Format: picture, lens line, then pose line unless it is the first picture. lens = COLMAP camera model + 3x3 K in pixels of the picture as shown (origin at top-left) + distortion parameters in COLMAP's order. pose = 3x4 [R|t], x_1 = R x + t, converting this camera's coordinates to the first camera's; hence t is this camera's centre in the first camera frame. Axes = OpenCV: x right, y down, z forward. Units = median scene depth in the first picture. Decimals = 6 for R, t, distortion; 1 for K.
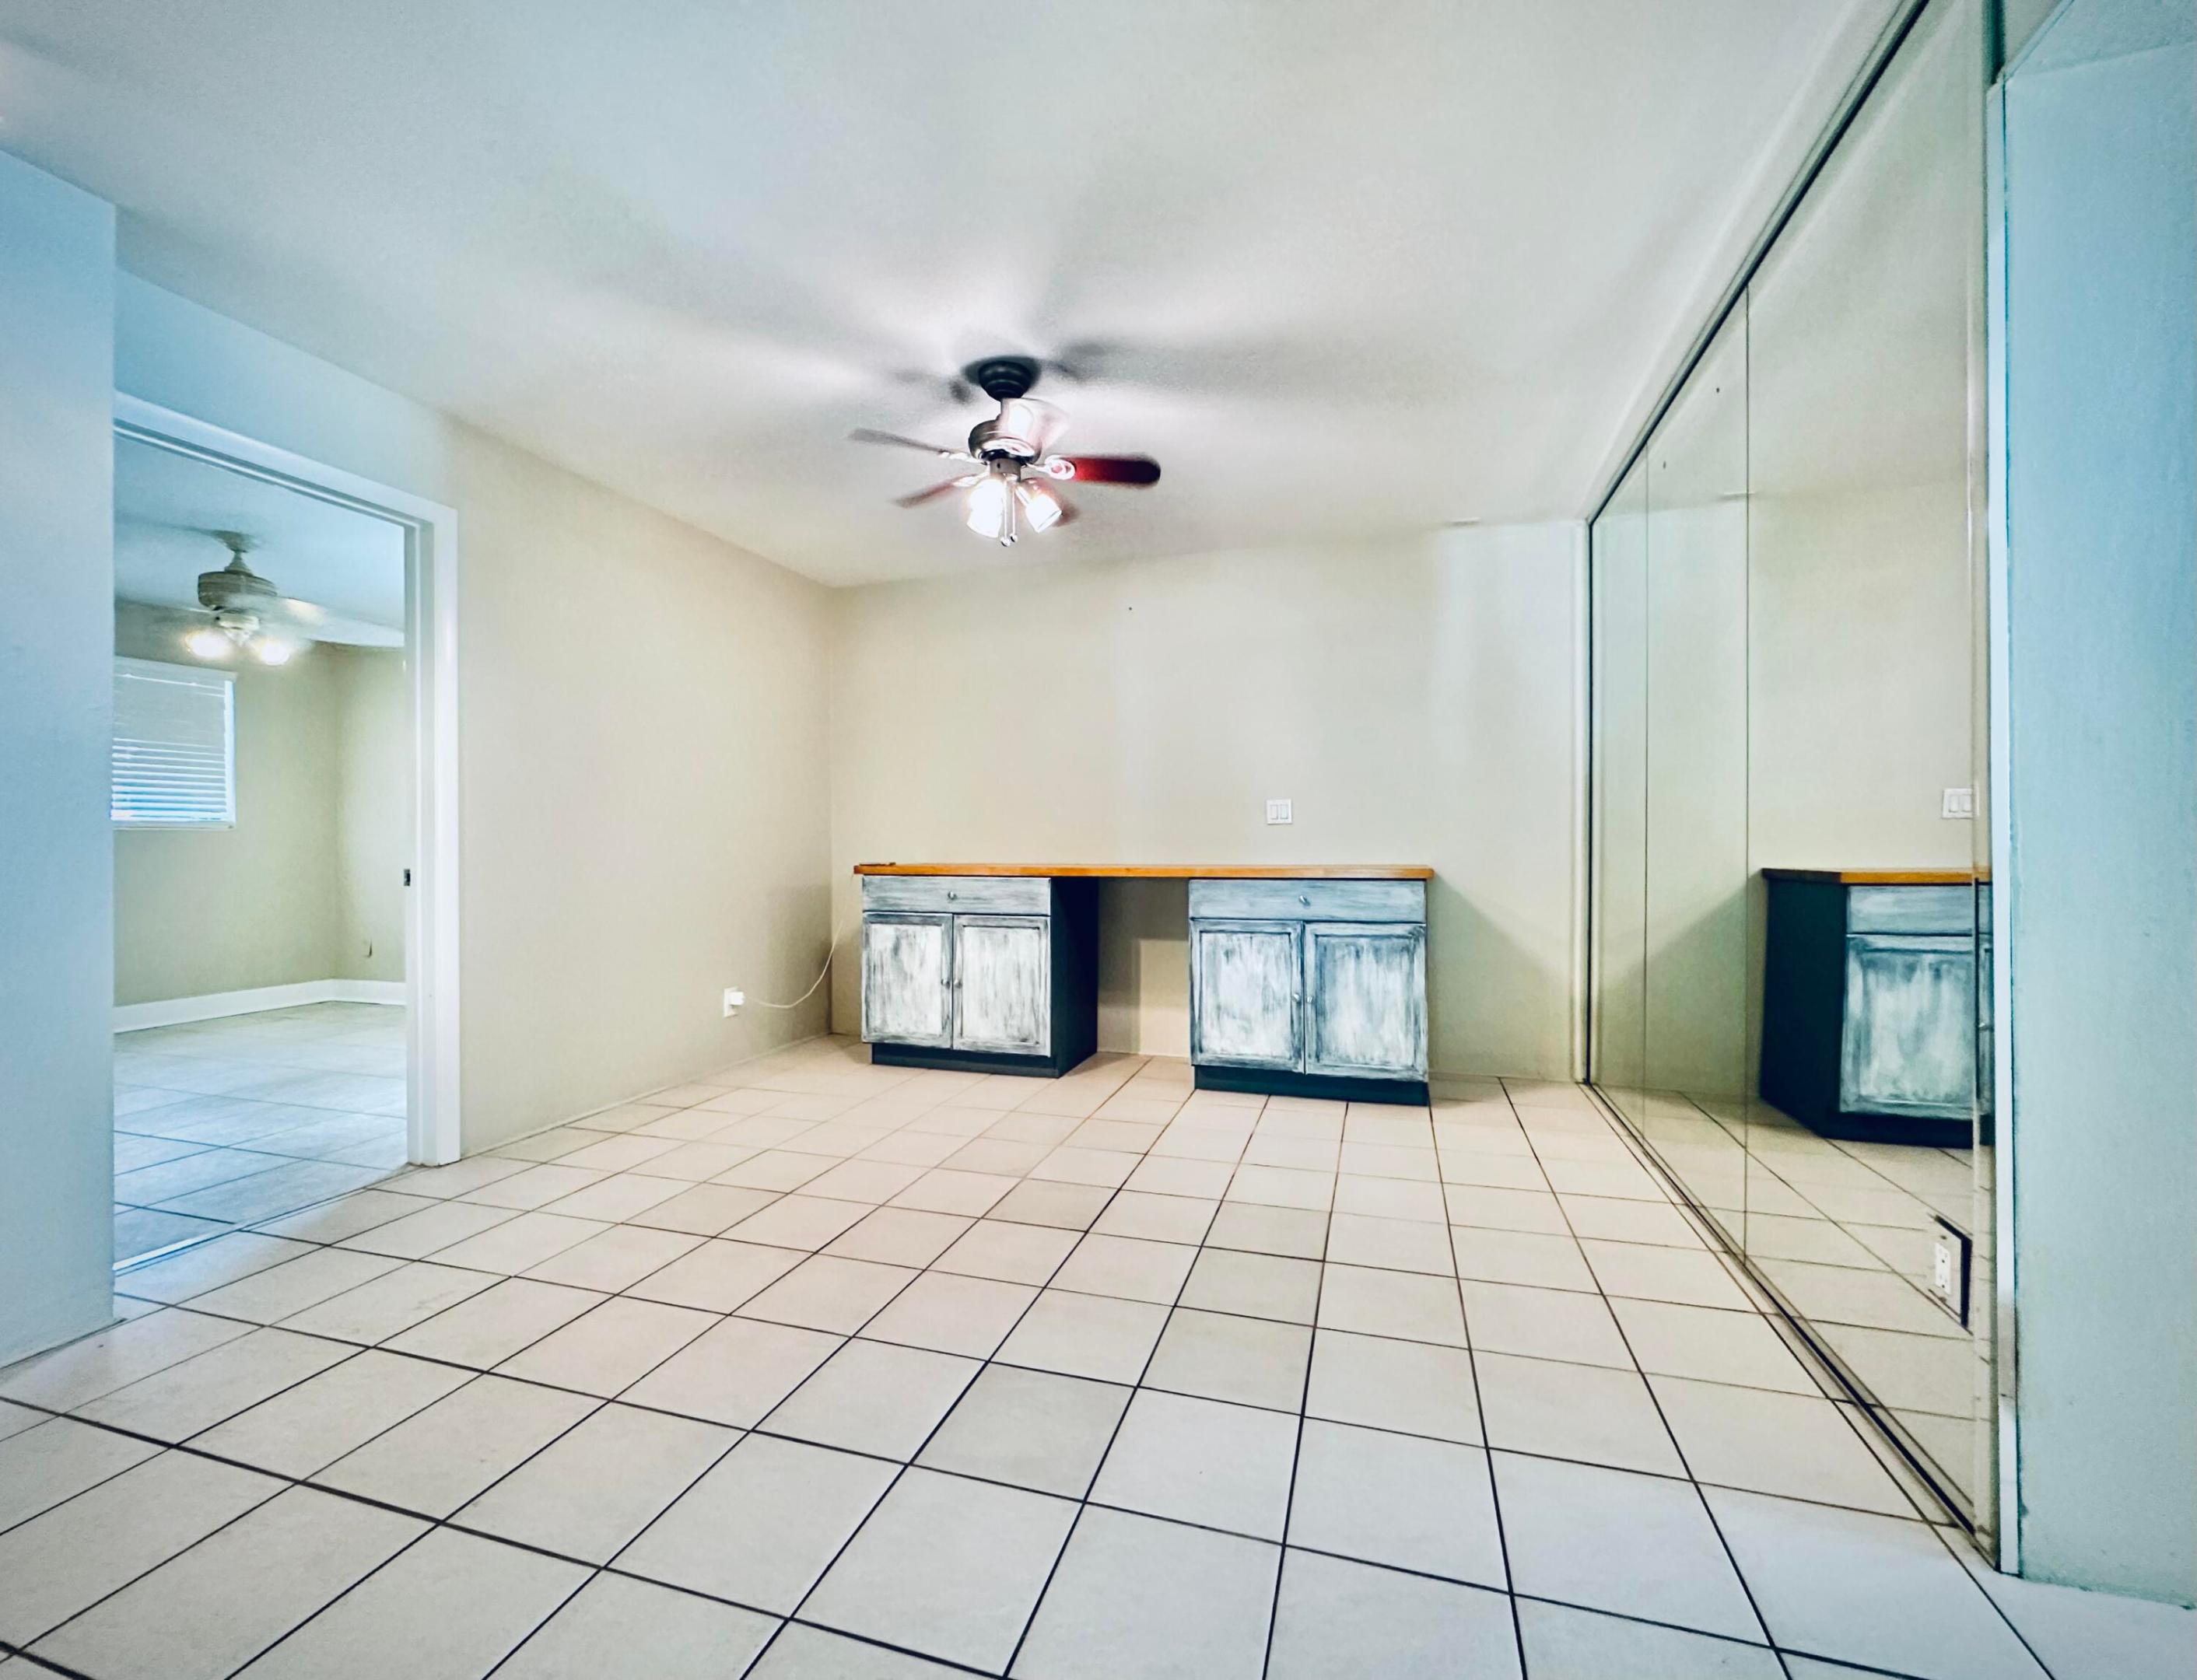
lens RADIAL K [[891.1, 0, 1124.9], [0, 891.1, 840.2], [0, 0, 1]] dist [-0.001300, -0.000223]
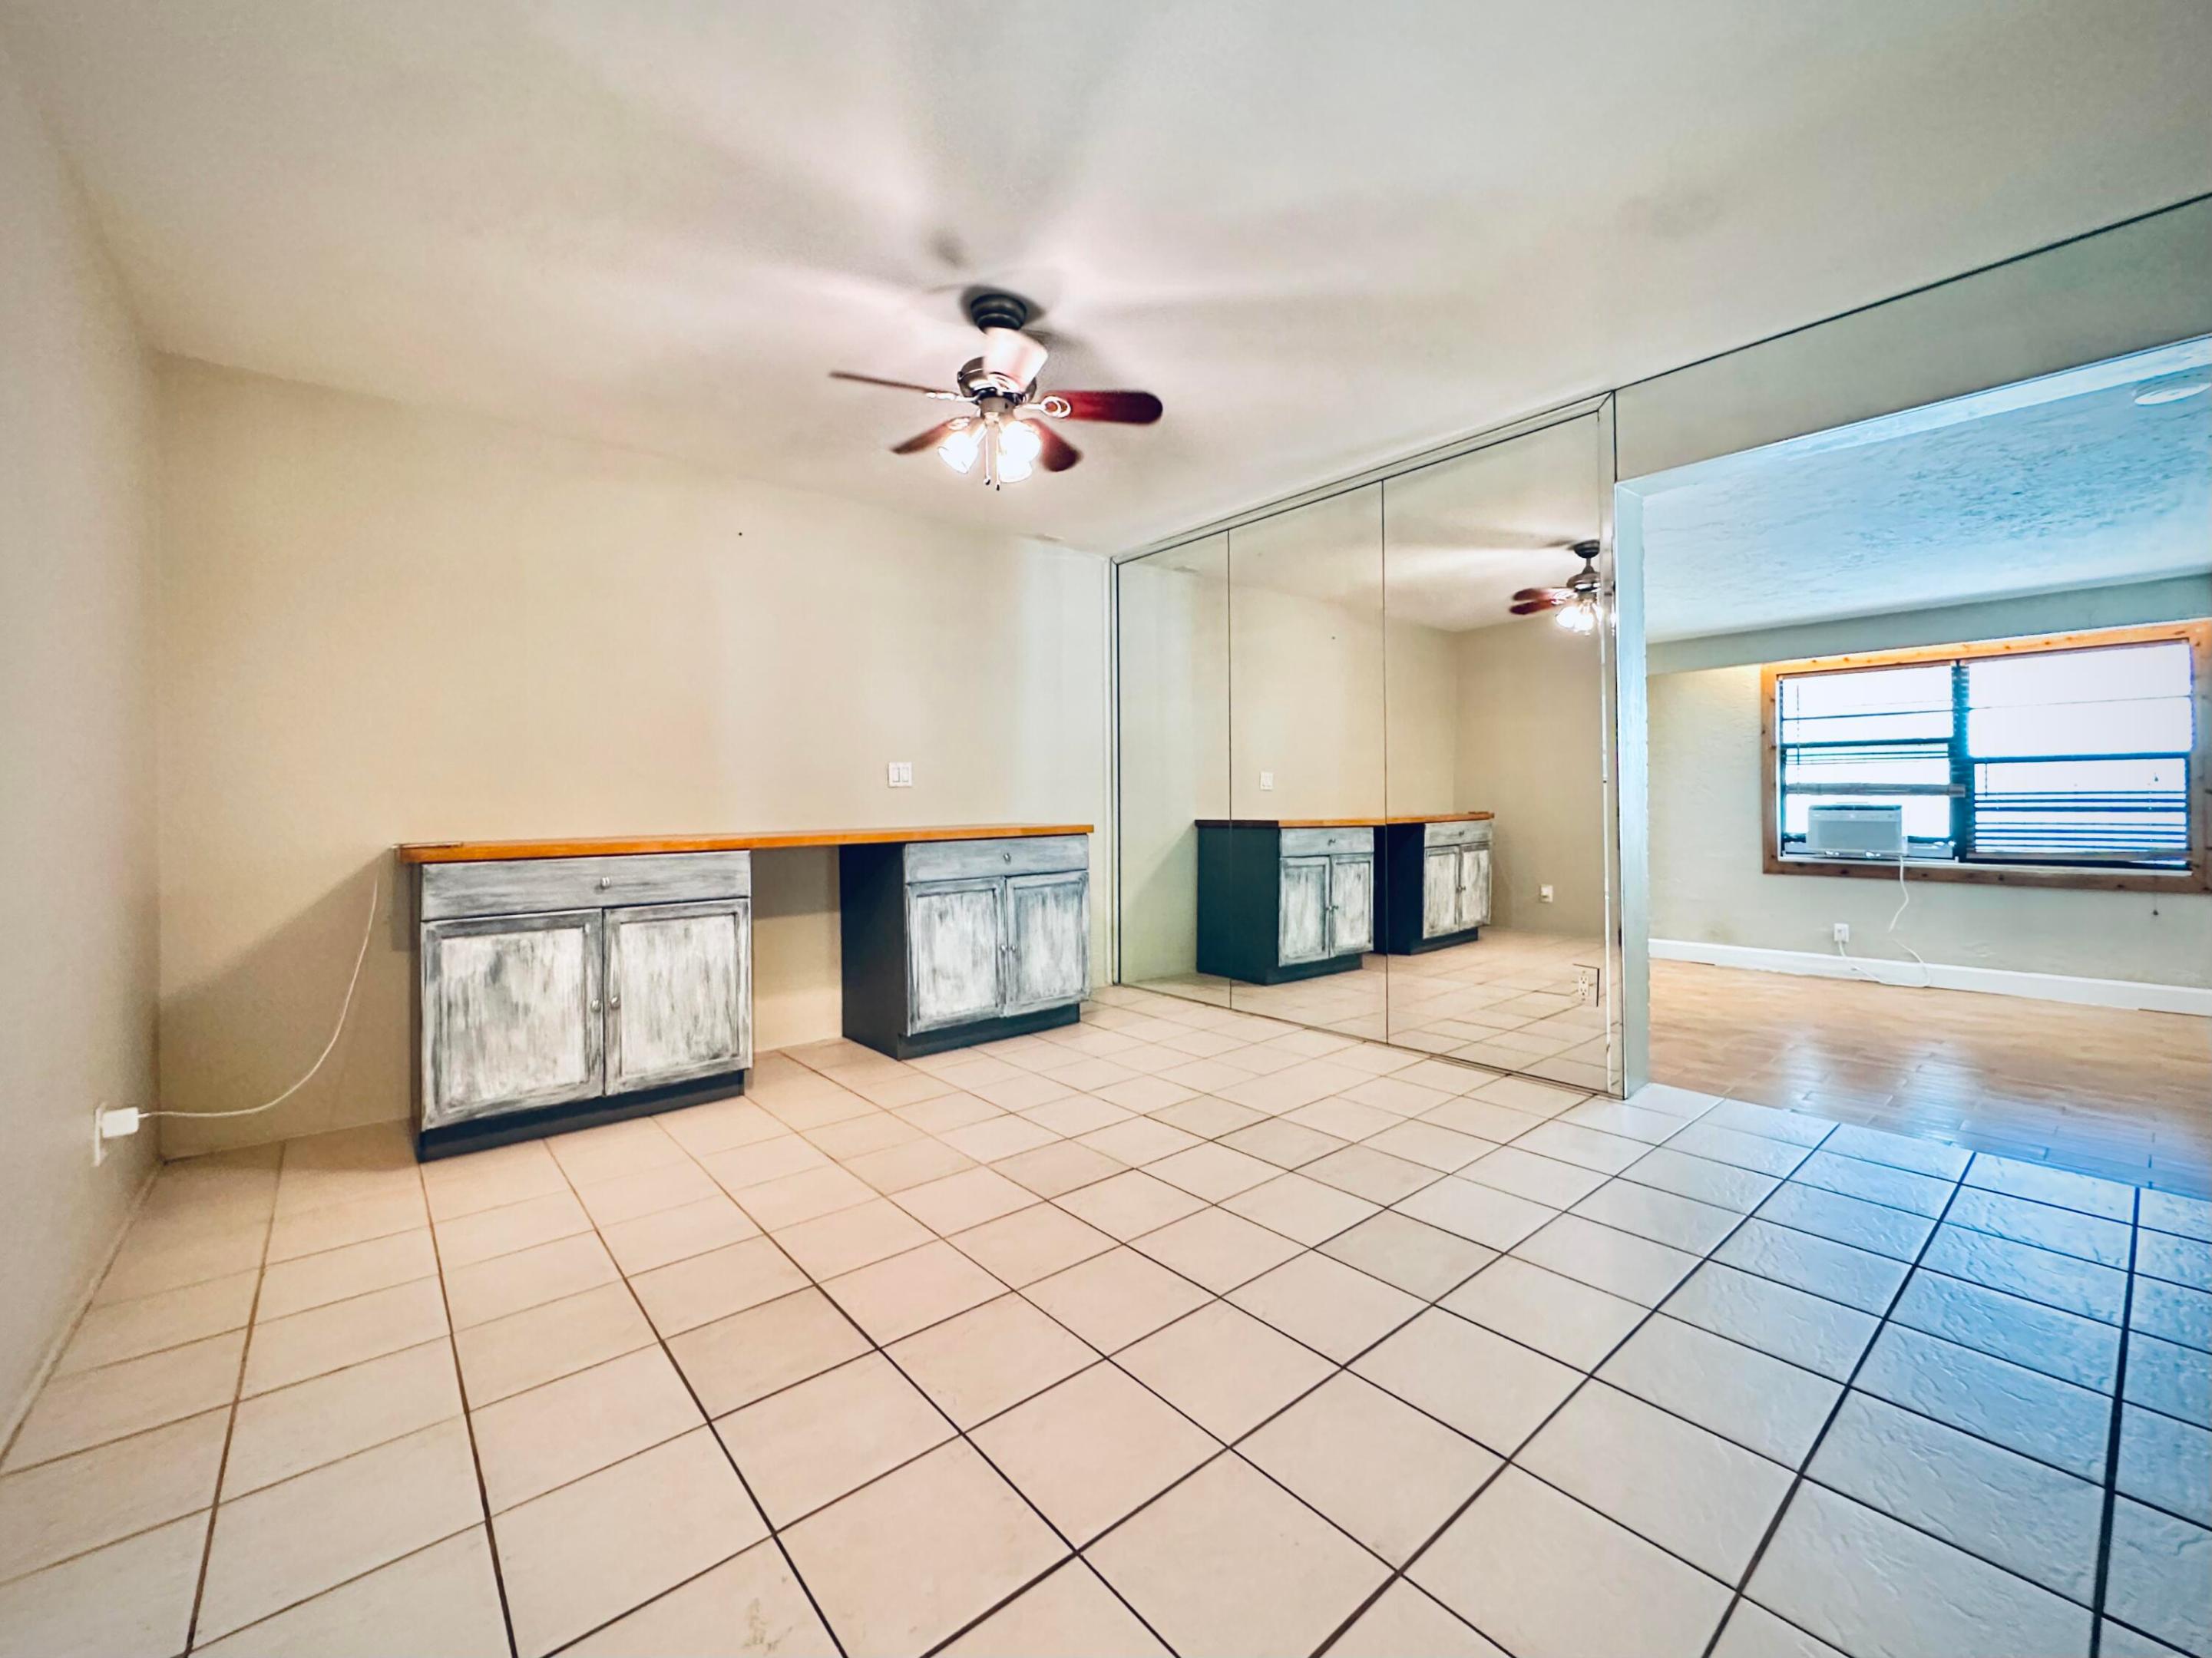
lens RADIAL K [[901.5, 0, 1109.0], [0, 901.5, 796.5], [0, 0, 1]] dist [-0.002363, 0.000361]
pose [[0.554574, -0.001904, 0.832132, -0.642933], [0.010766, 0.999930, -0.004887, -0.000201], [-0.832065, 0.011669, 0.554556, 0.283126]]
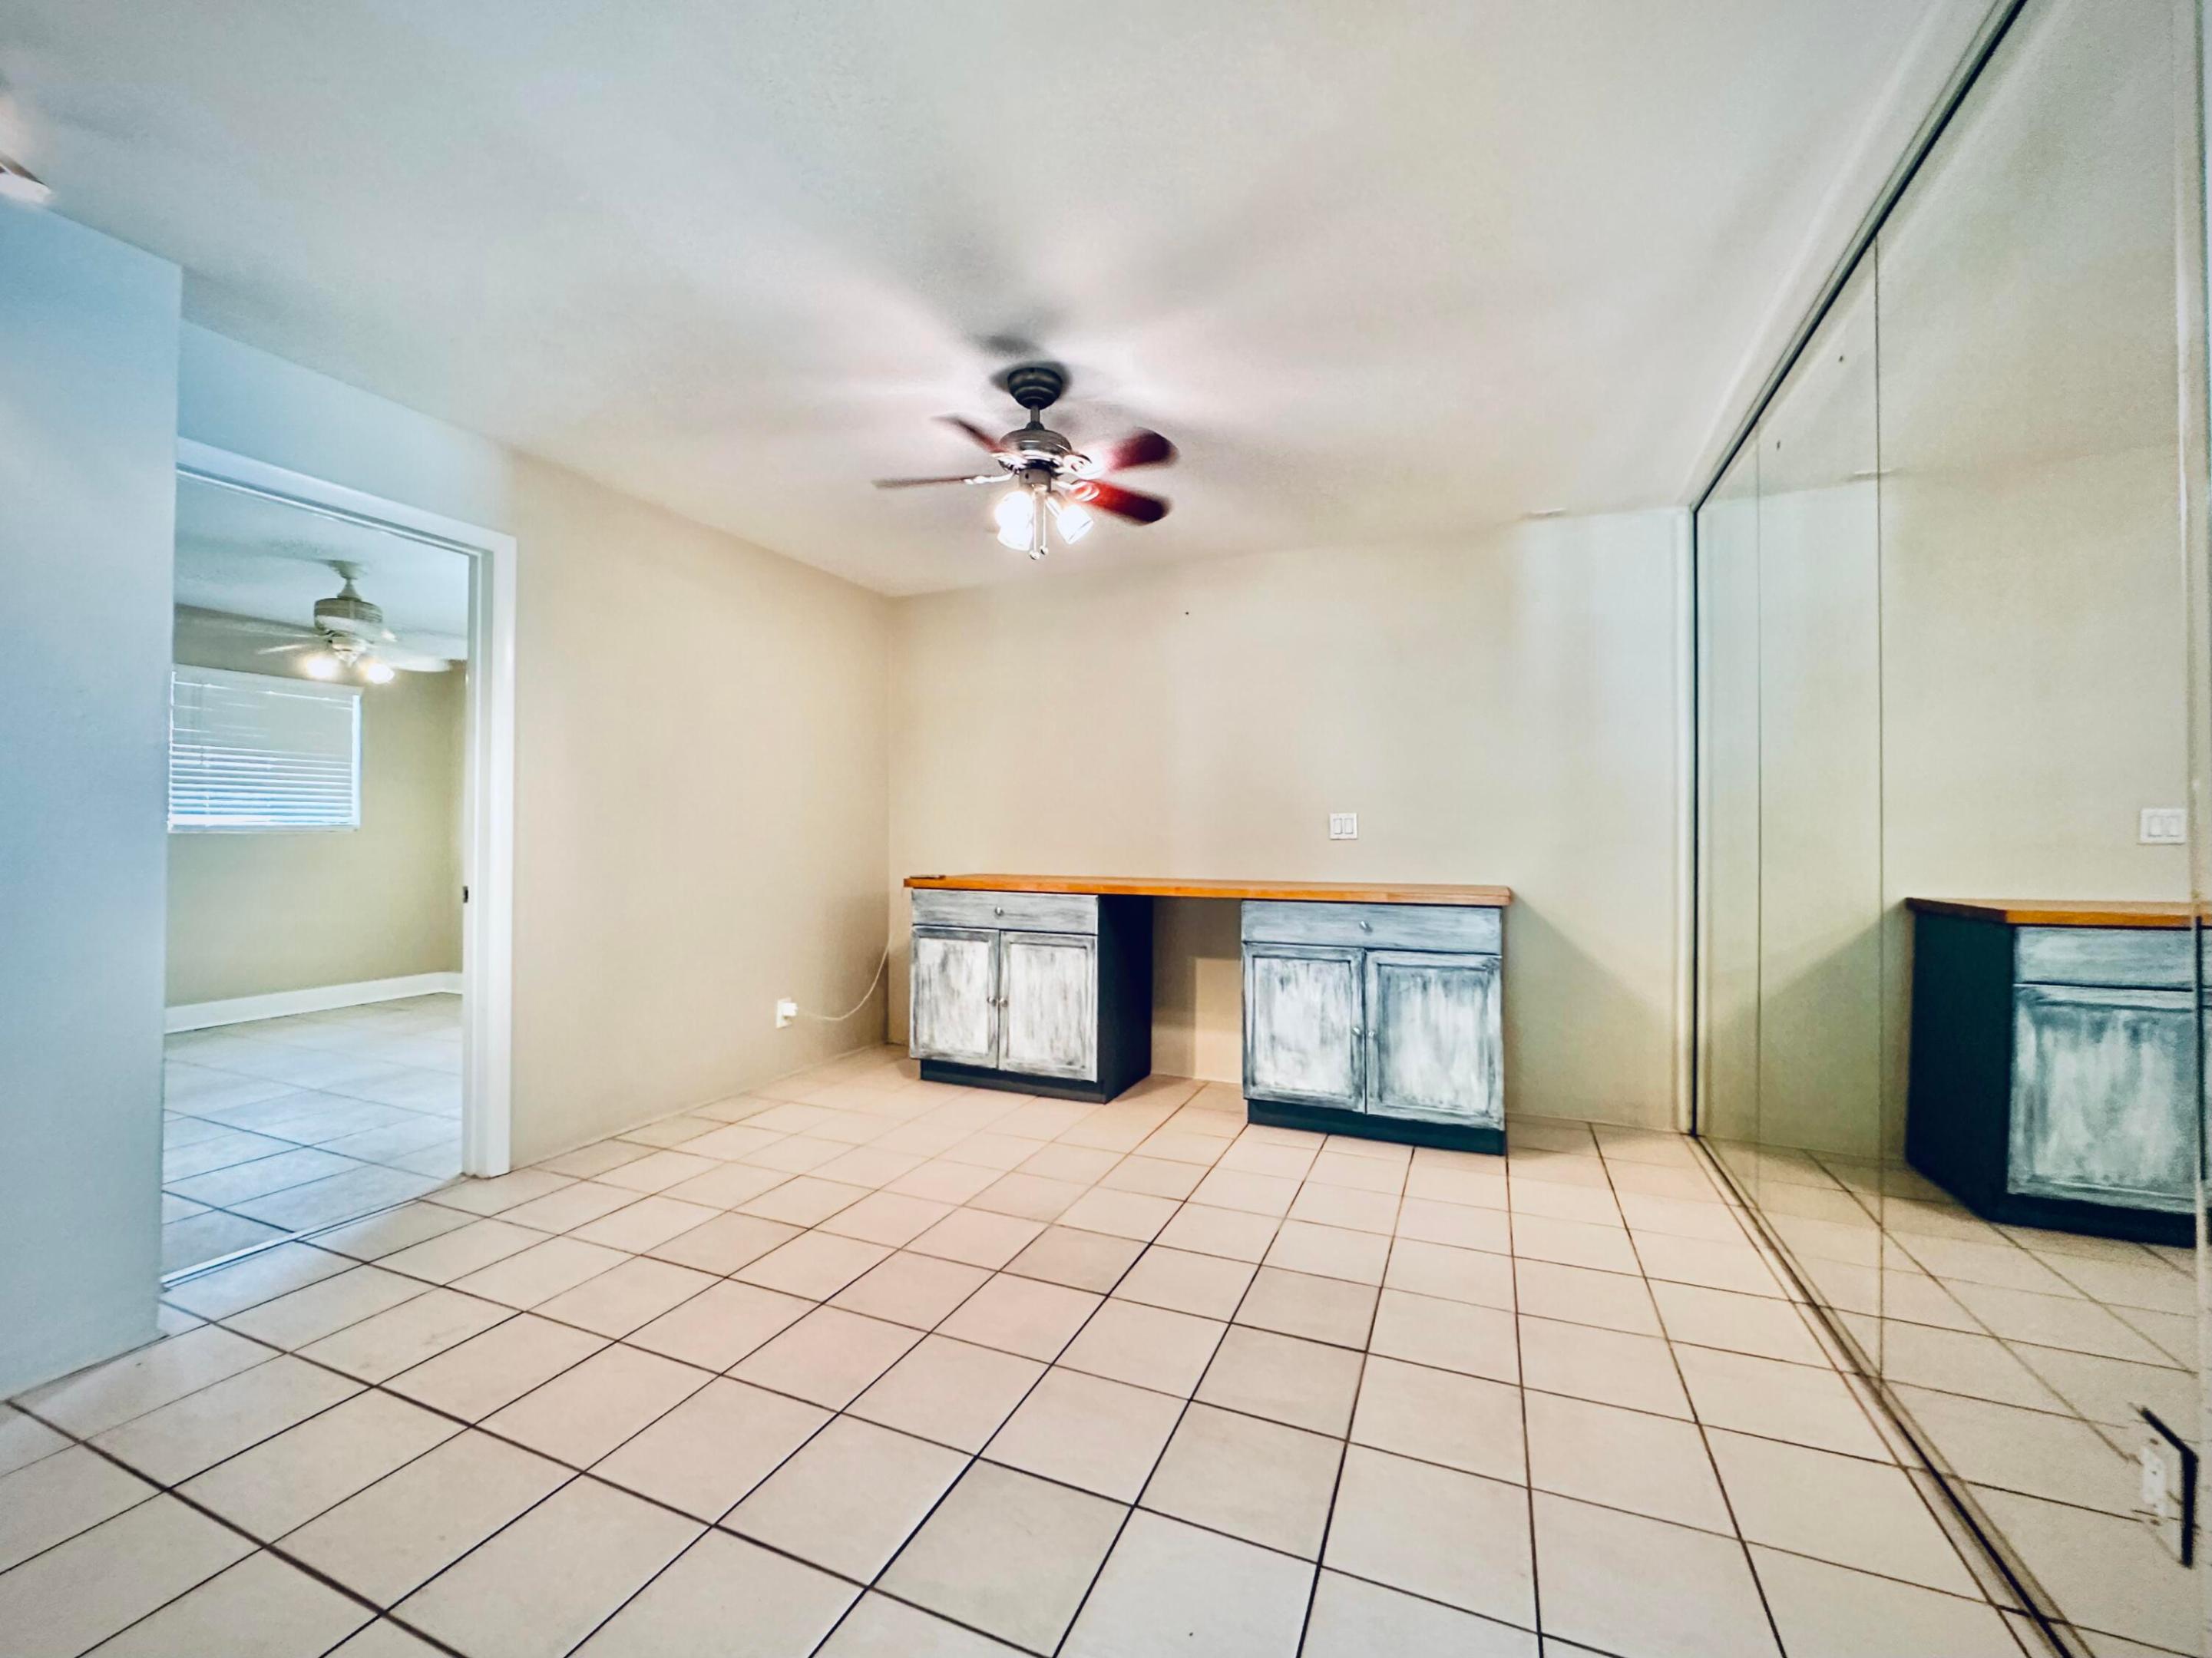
lens RADIAL K [[890.3, 0, 1111.1], [0, 890.3, 818.8], [0, 0, 1]] dist [-0.000680, 0.000607]
pose [[0.993629, 0.004840, -0.112600, 0.041762], [-0.006532, 0.999871, -0.014661, -0.028833], [0.112514, 0.015303, 0.993532, 0.048055]]
